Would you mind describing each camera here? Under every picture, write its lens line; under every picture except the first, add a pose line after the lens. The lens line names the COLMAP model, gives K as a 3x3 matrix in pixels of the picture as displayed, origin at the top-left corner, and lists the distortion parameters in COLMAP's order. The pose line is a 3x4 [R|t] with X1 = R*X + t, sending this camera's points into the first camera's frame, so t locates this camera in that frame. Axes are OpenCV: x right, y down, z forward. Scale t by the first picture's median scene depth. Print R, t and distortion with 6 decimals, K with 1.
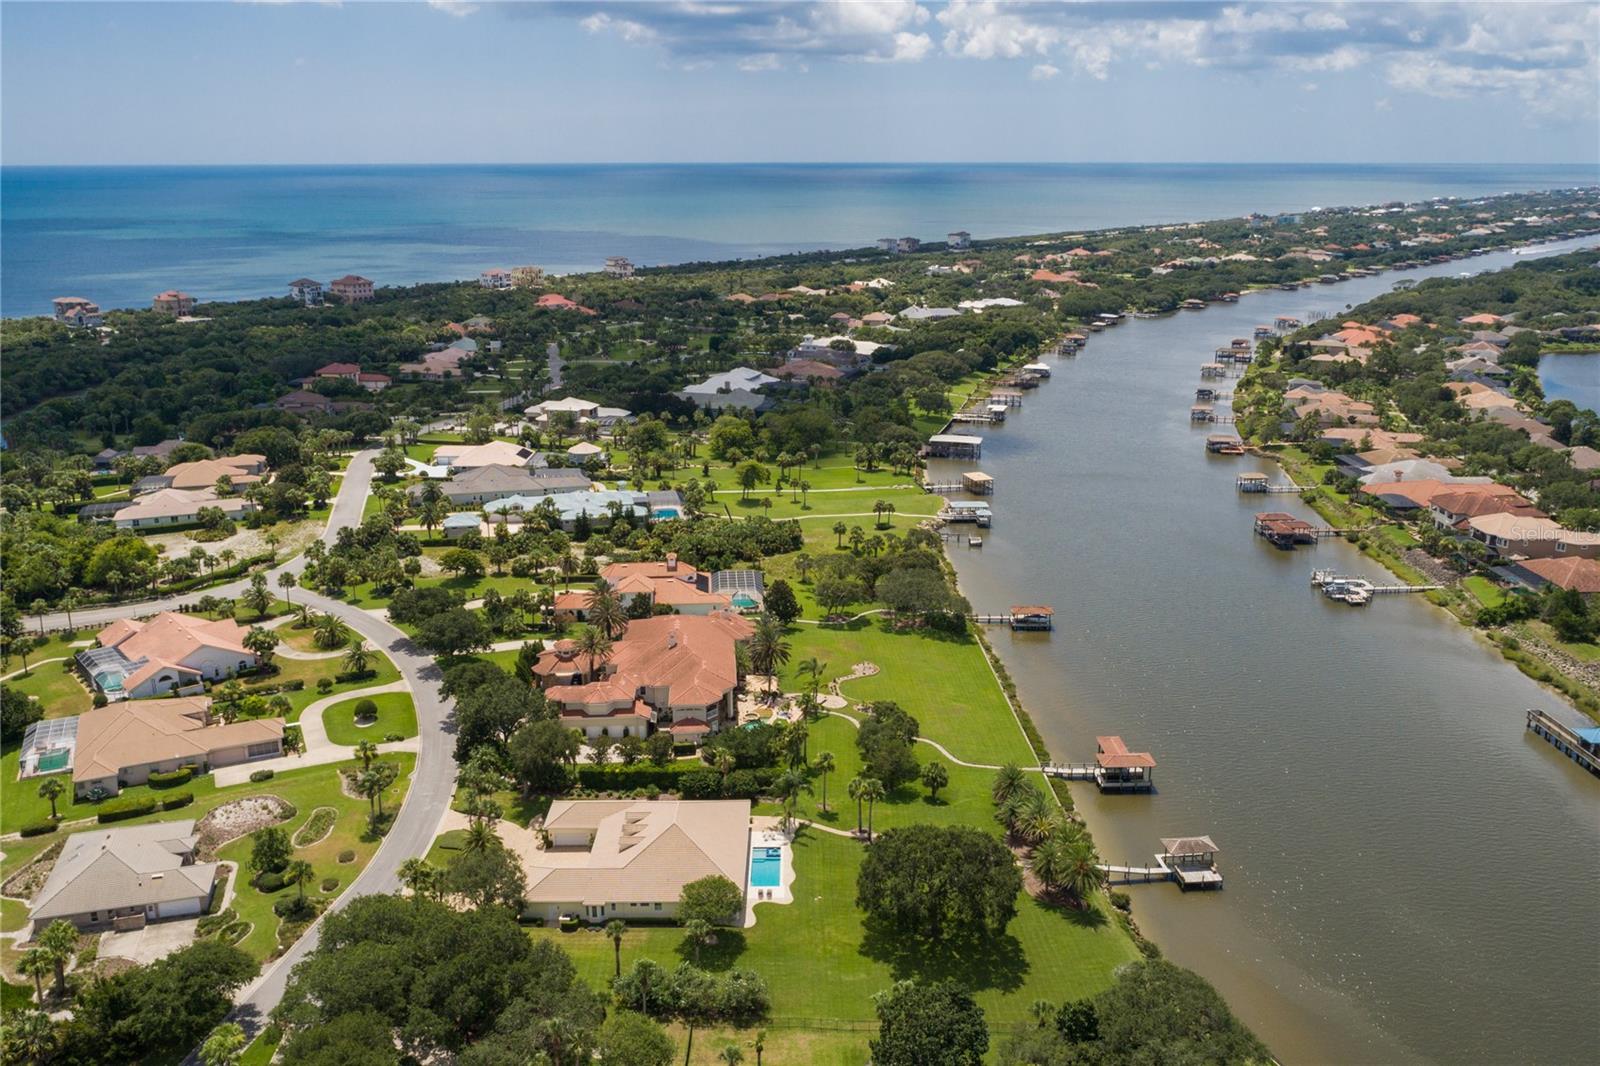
lens RADIAL K [[1310.5, 0, 833.8], [0, 1310.5, 566.2], [0, 0, 1]] dist [-0.012187, -0.002649]
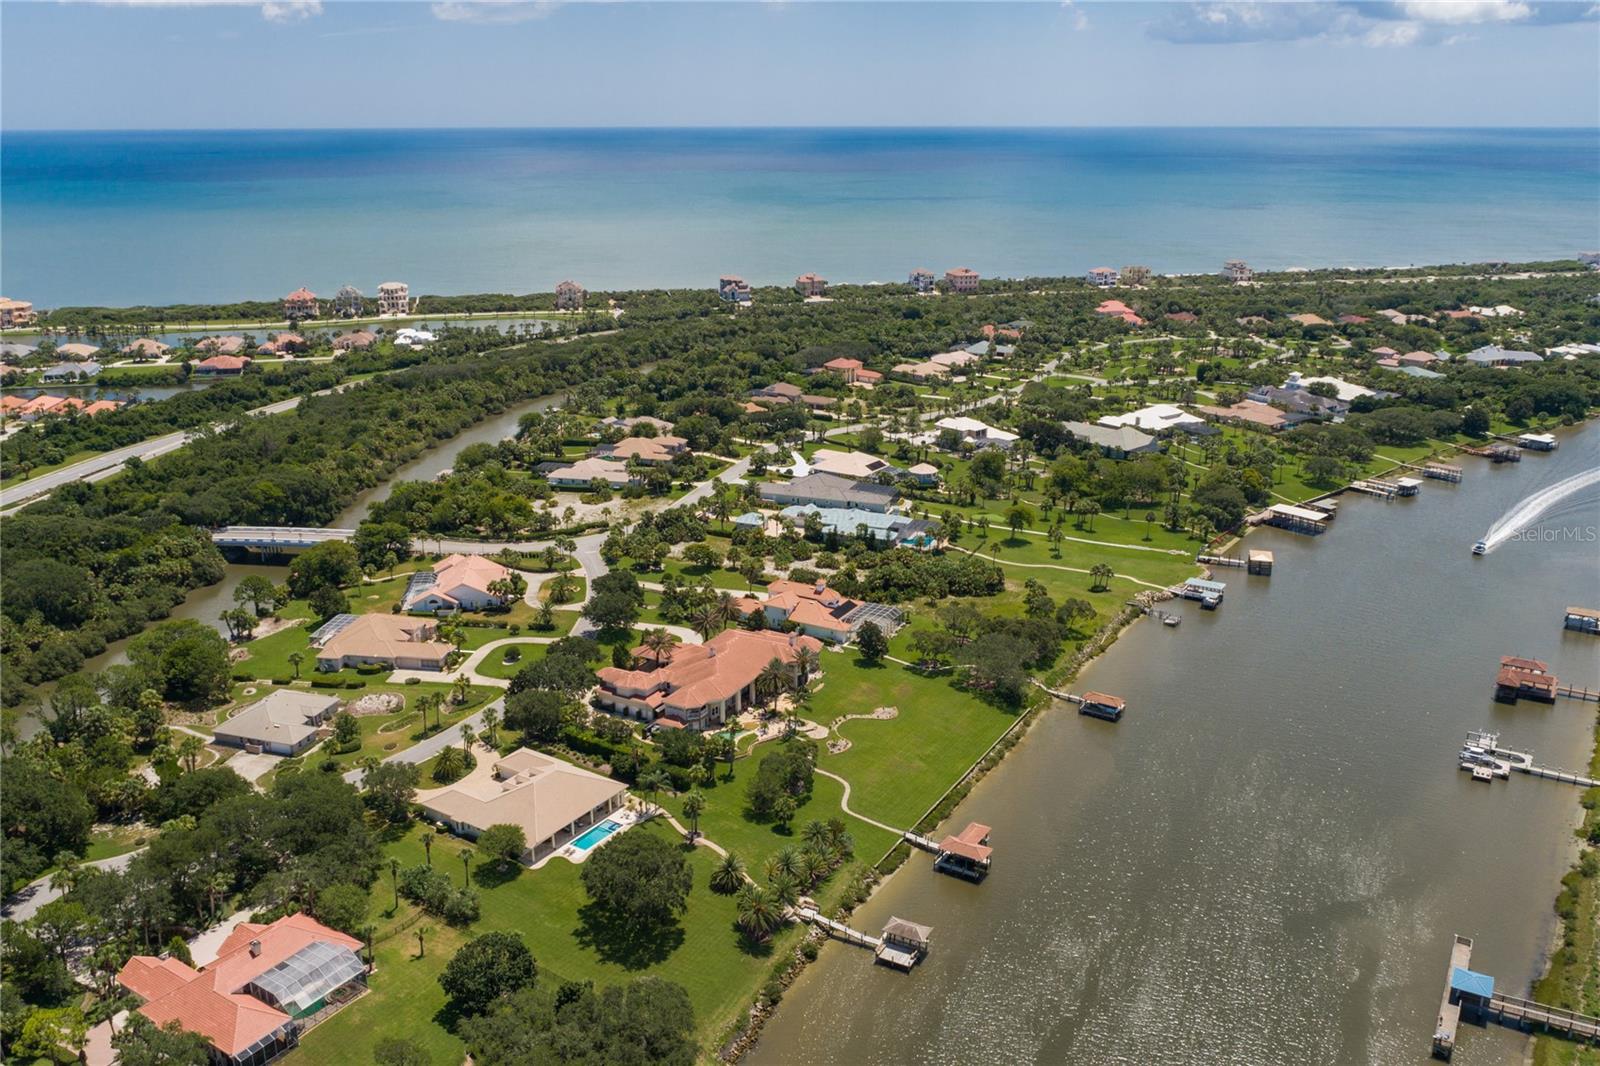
lens RADIAL K [[1298.2, 0, 797.0], [0, 1298.2, 532.4], [0, 0, 1]] dist [-0.014830, 0.010638]
pose [[0.827589, 0.170426, -0.534838, 0.450133], [-0.168531, 0.984278, 0.052862, -0.103752], [0.535438, 0.046389, 0.843300, -0.011169]]
